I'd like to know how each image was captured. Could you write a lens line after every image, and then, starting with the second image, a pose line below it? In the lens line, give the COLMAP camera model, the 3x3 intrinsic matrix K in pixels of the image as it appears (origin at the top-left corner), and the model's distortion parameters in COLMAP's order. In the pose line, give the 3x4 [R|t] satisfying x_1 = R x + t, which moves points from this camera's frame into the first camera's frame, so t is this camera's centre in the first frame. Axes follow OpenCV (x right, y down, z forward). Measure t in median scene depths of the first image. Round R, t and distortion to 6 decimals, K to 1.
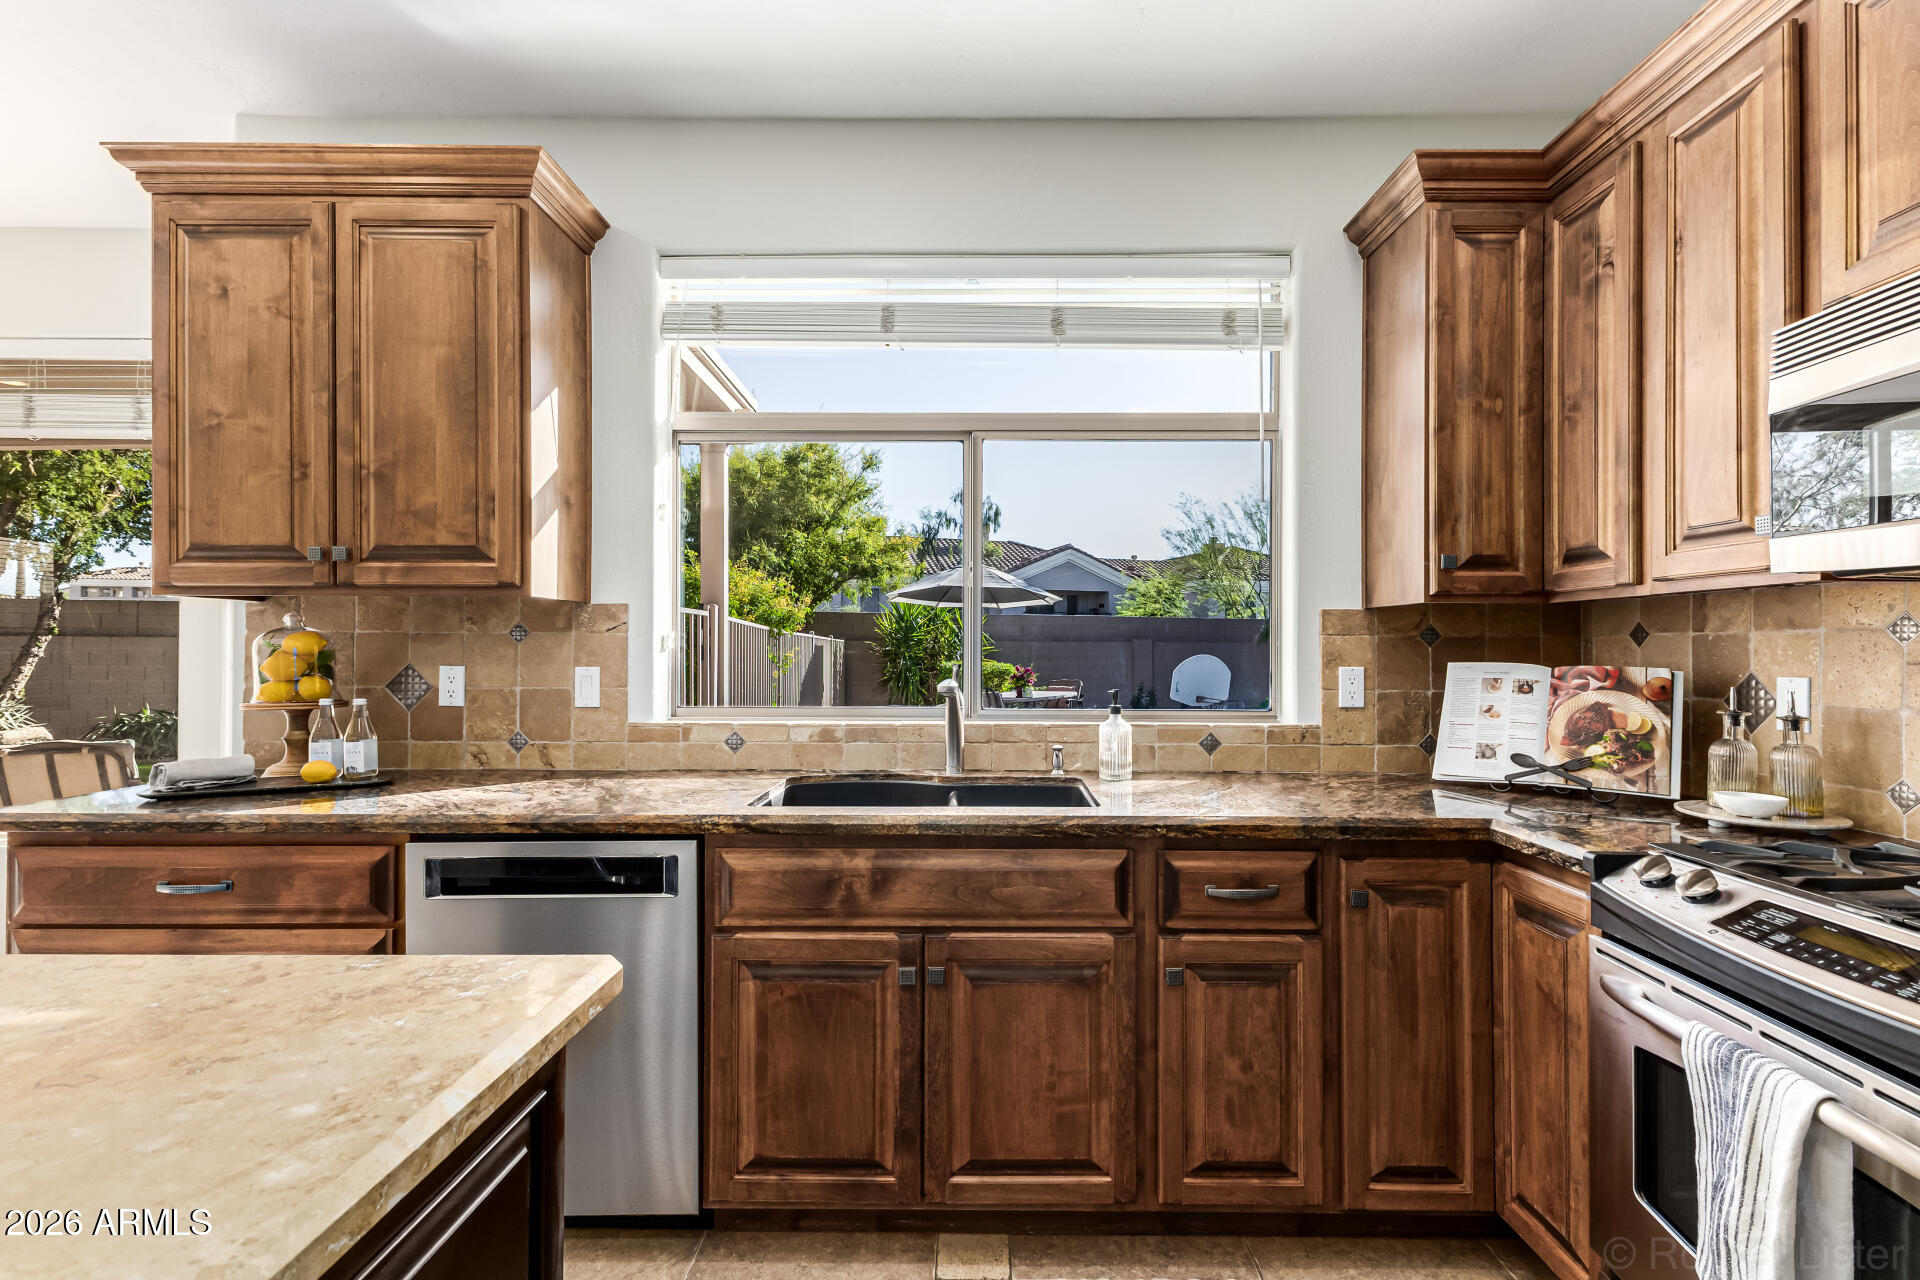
lens RADIAL K [[826.3, 0, 968.6], [0, 826.3, 641.8], [0, 0, 1]] dist [0.003318, -0.000221]
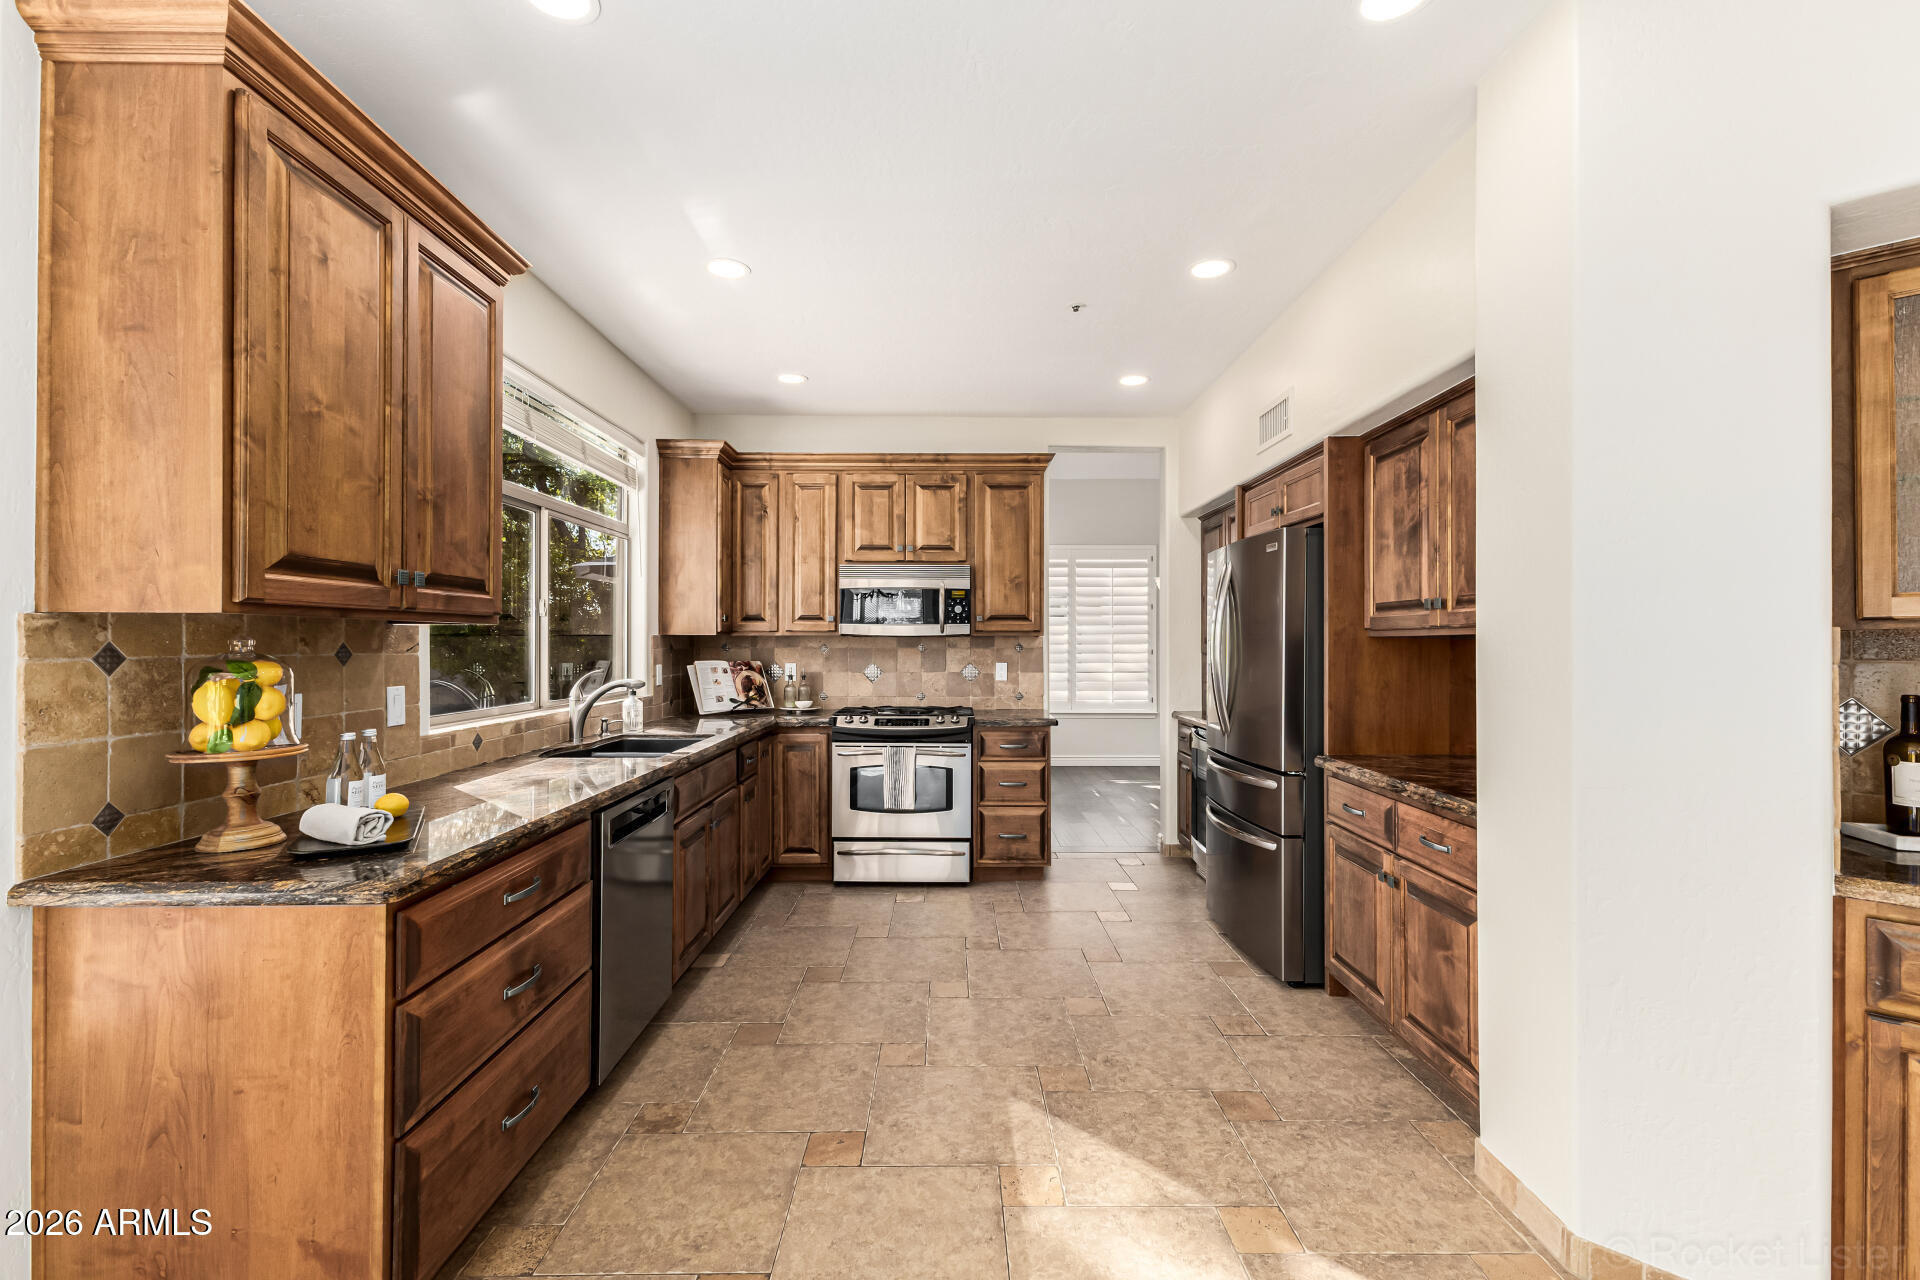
lens RADIAL K [[826.3, 0, 968.6], [0, 826.3, 641.8], [0, 0, 1]] dist [0.003318, -0.000221]
pose [[-0.018483, -0.001003, 0.999829, -1.753731], [-0.007867, 0.999969, 0.000857, -0.037136], [-0.999798, -0.007850, -0.018490, 0.355769]]
